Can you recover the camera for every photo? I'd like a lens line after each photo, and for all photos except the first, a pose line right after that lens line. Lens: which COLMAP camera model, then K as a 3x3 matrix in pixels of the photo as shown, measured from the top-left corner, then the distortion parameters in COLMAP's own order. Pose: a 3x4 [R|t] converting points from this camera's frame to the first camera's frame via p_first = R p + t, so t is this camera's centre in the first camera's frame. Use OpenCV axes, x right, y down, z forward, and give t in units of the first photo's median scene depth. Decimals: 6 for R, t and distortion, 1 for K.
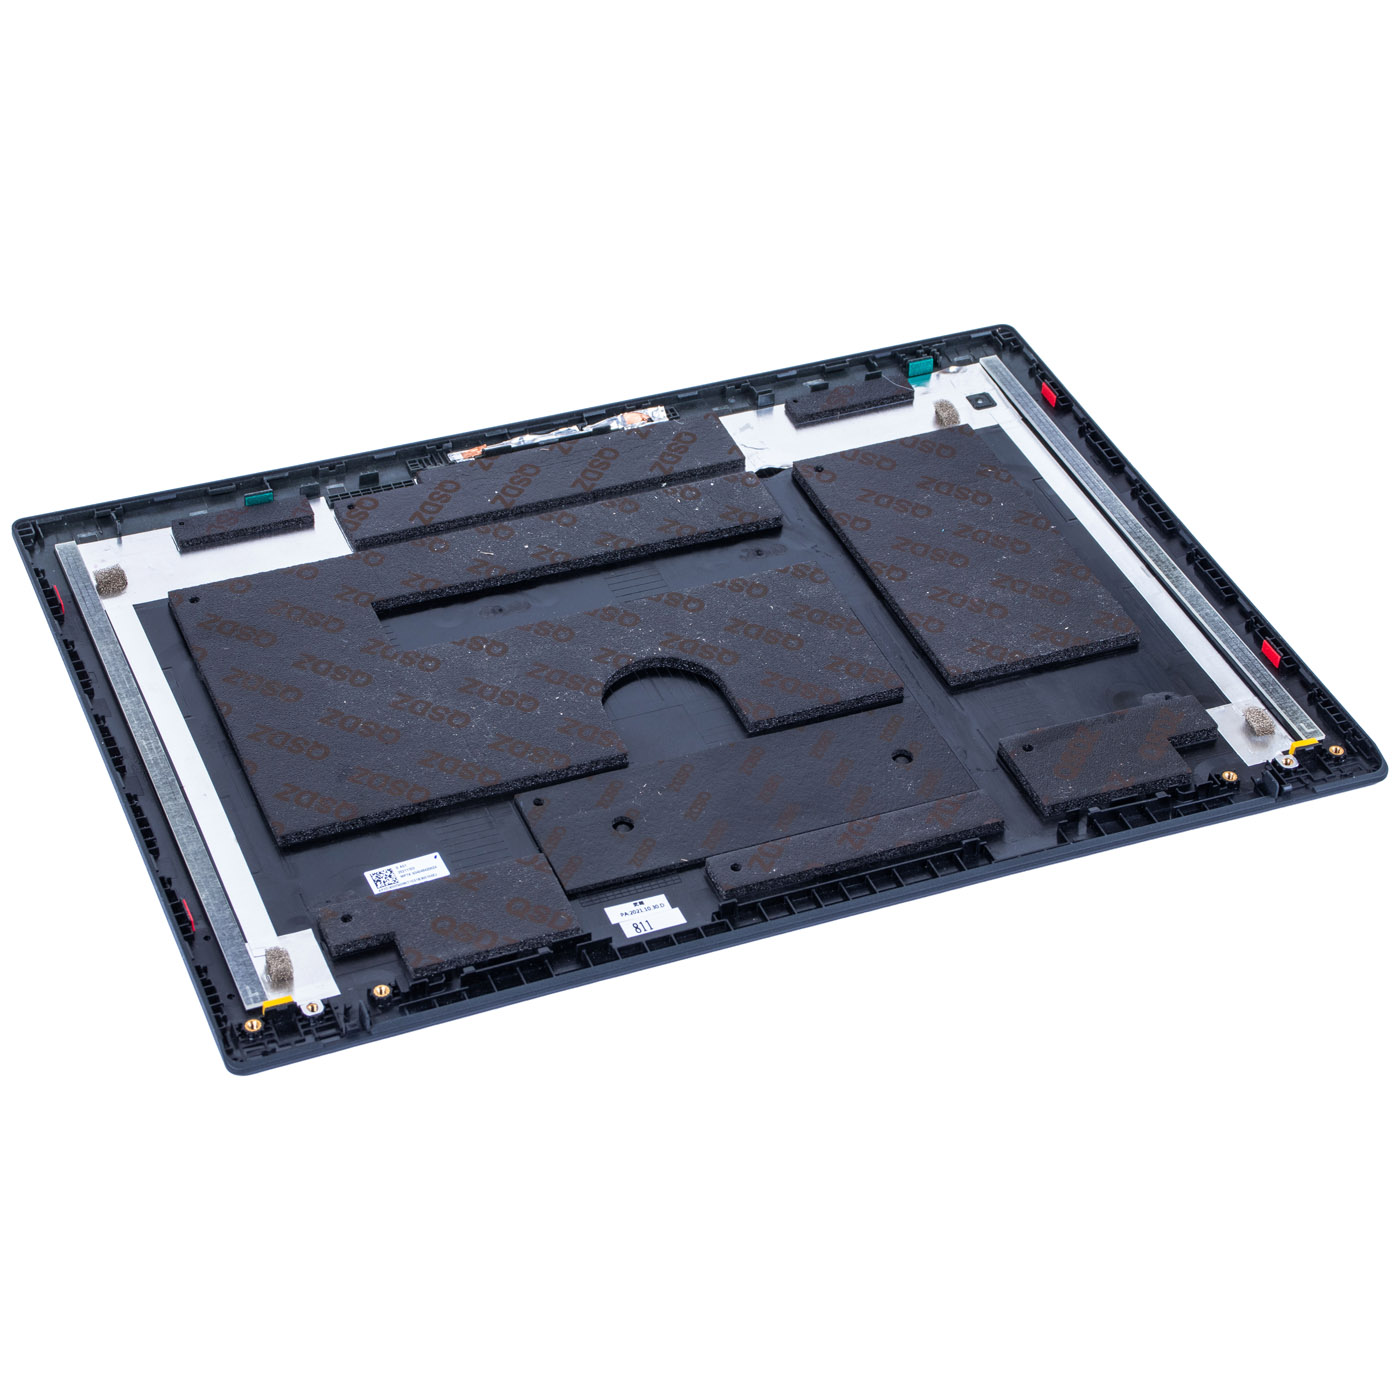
lens RADIAL K [[3171.4, 0, 700.0], [0, 3171.4, 700.0], [0, 0, 1]] dist [0.246565, 0.297806]
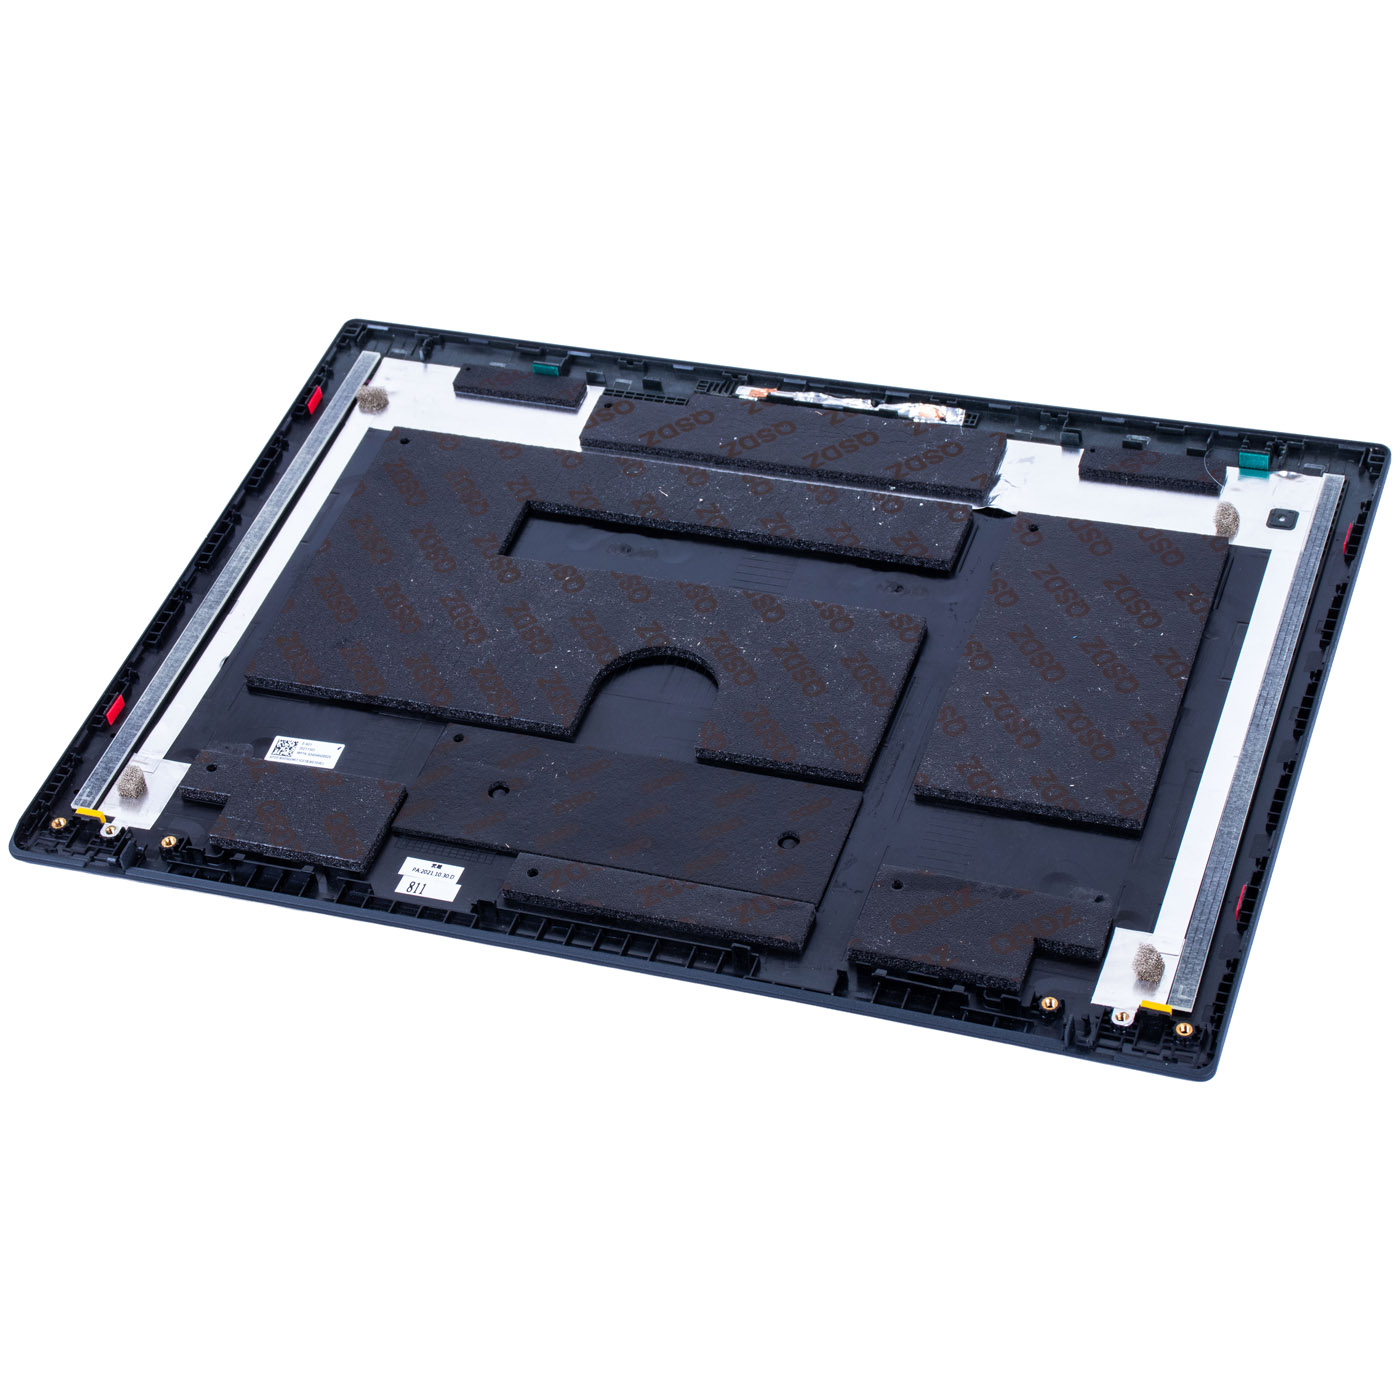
lens RADIAL K [[3214.0, 0, 700.0], [0, 3214.0, 700.0], [0, 0, 1]] dist [0.277683, -0.478986]
pose [[0.749185, 0.370178, -0.549263, 0.517730], [-0.312454, 0.928700, 0.199720, -0.190413], [0.584033, 0.021992, 0.811432, 0.191005]]
